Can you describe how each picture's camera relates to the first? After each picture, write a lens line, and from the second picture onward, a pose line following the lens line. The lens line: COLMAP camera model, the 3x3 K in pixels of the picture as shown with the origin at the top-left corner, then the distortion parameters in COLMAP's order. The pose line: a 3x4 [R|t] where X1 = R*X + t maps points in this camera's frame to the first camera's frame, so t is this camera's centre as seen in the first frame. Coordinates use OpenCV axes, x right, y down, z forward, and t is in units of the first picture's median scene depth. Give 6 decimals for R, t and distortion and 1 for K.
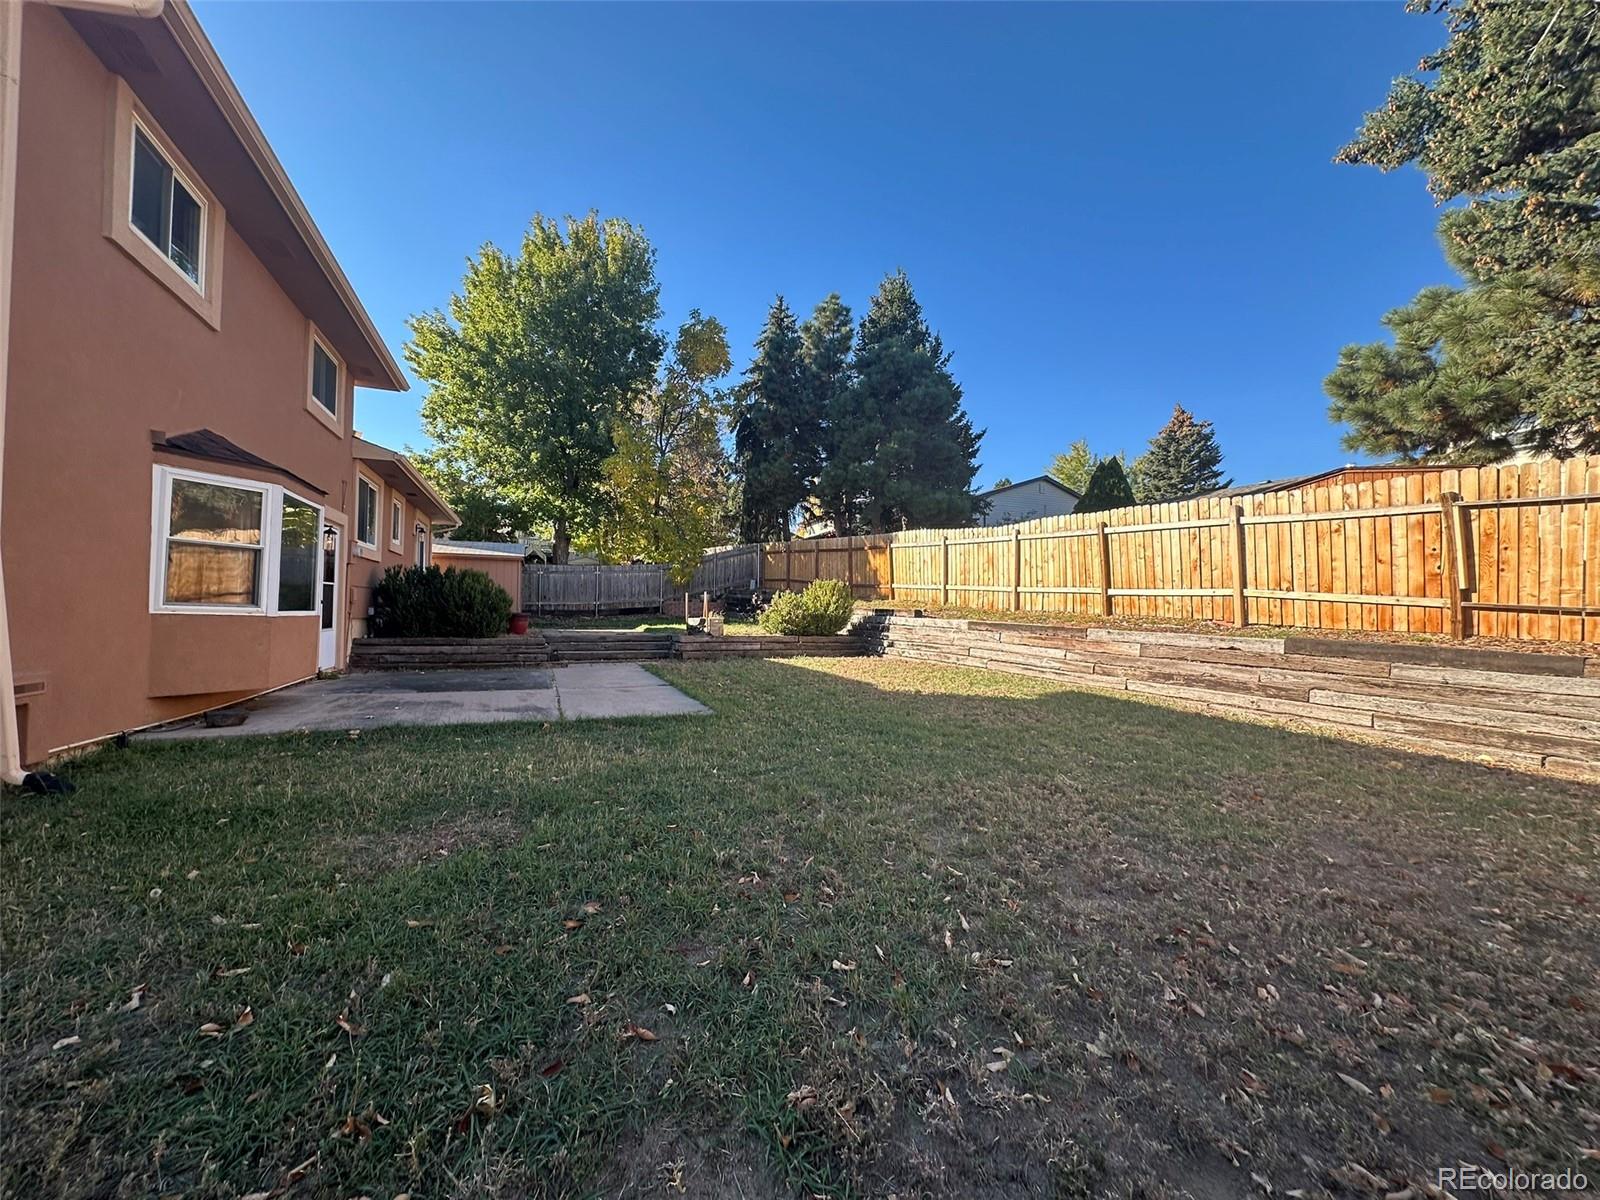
lens RADIAL K [[634.8, 0, 801.0], [0, 634.8, 599.3], [0, 0, 1]] dist [-0.002201, 0.000027]
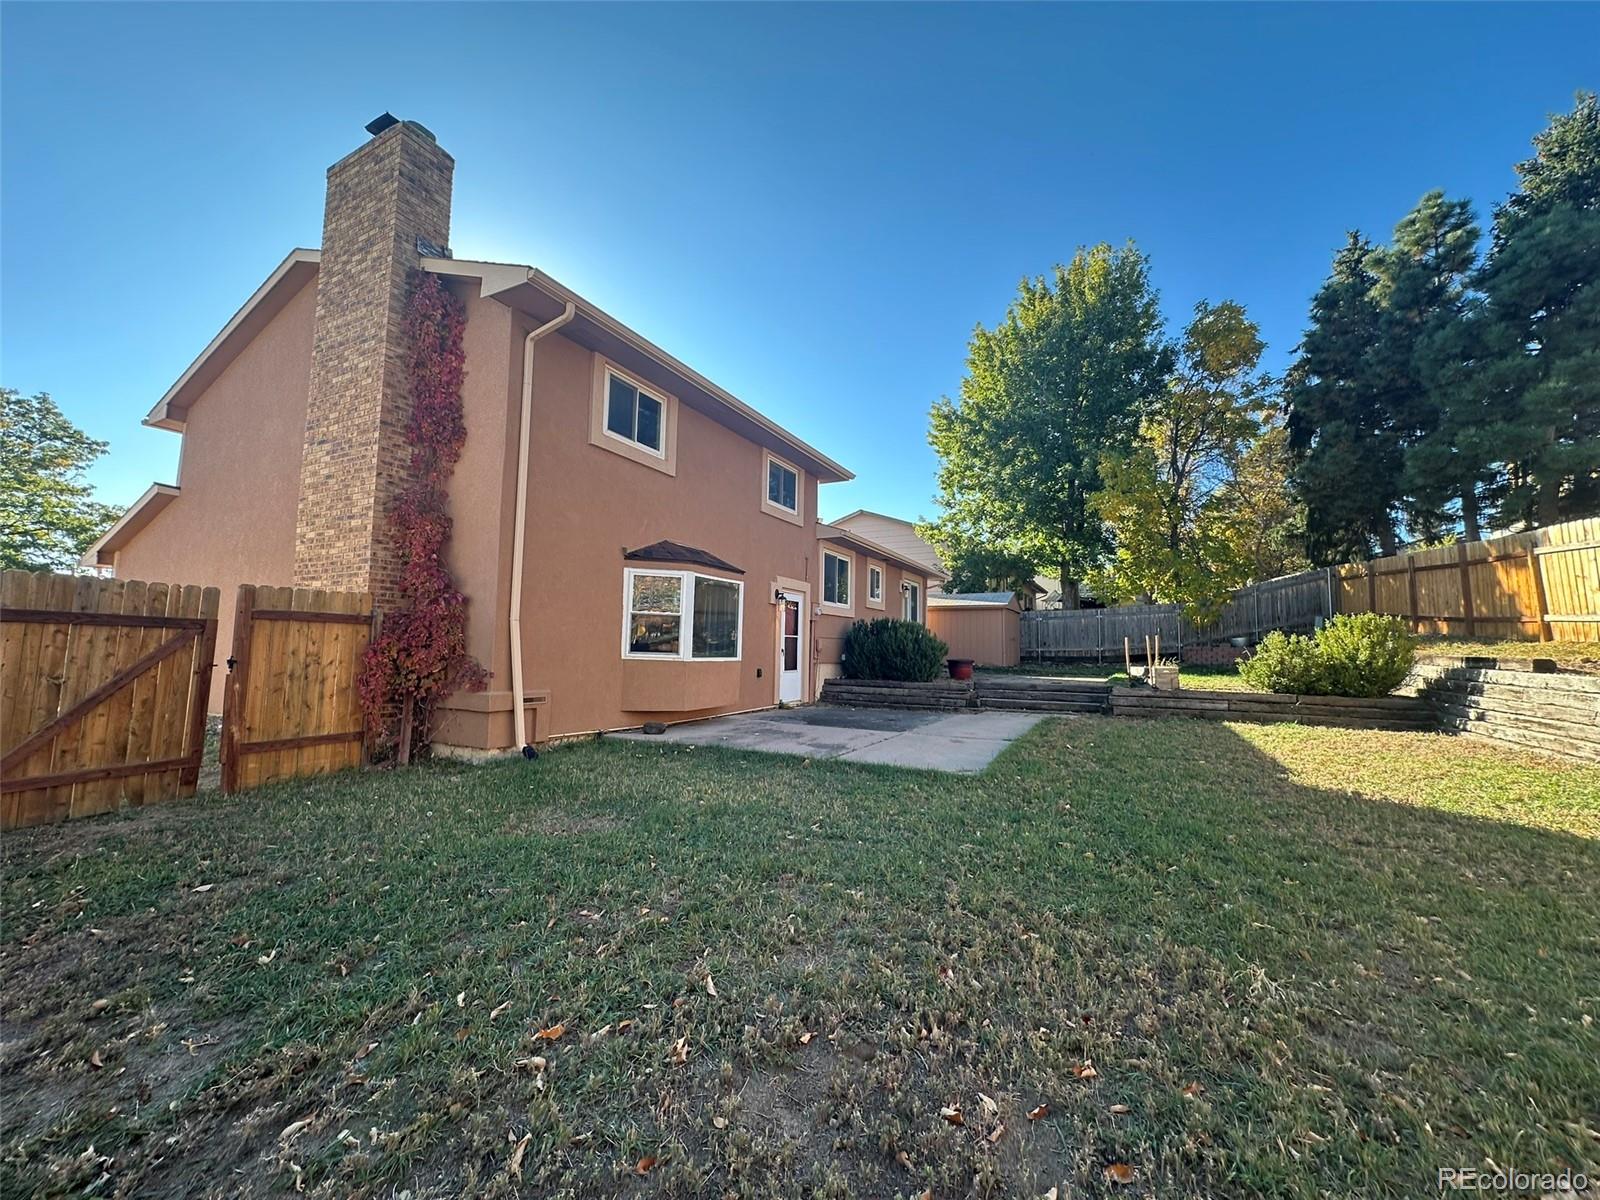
lens RADIAL K [[634.8, 0, 801.0], [0, 634.8, 599.3], [0, 0, 1]] dist [-0.002201, 0.000027]
pose [[0.642268, -0.064506, -0.763761, 0.175043], [0.009721, 0.997058, -0.076035, -0.000719], [0.766419, 0.041410, 0.641005, 0.098880]]
